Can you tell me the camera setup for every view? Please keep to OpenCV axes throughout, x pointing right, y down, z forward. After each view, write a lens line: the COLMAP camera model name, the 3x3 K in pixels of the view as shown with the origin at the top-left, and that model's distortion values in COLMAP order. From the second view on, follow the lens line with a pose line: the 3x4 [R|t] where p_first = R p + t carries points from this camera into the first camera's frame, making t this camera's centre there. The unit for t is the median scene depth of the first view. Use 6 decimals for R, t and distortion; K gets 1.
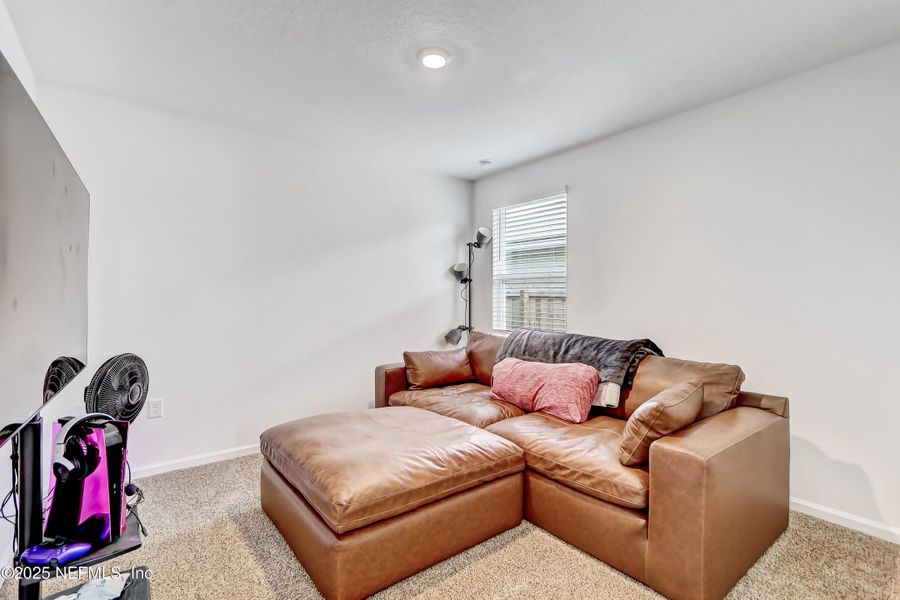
lens RADIAL K [[414.6, 0, 452.4], [0, 414.6, 297.7], [0, 0, 1]] dist [-0.009861, -0.000269]
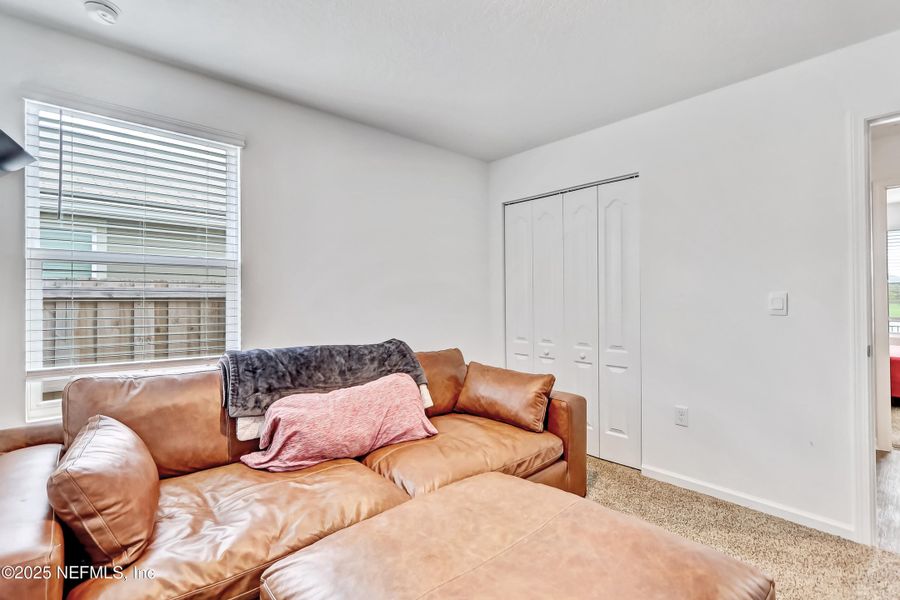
lens RADIAL K [[414.6, 0, 456.1], [0, 414.6, 299.6], [0, 0, 1]] dist [-0.009861, -0.000269]
pose [[-0.034918, -0.001550, 0.999389, -0.408011], [0.001275, 0.999998, 0.001595, -0.001150], [-0.999389, 0.001330, -0.034916, 0.640663]]
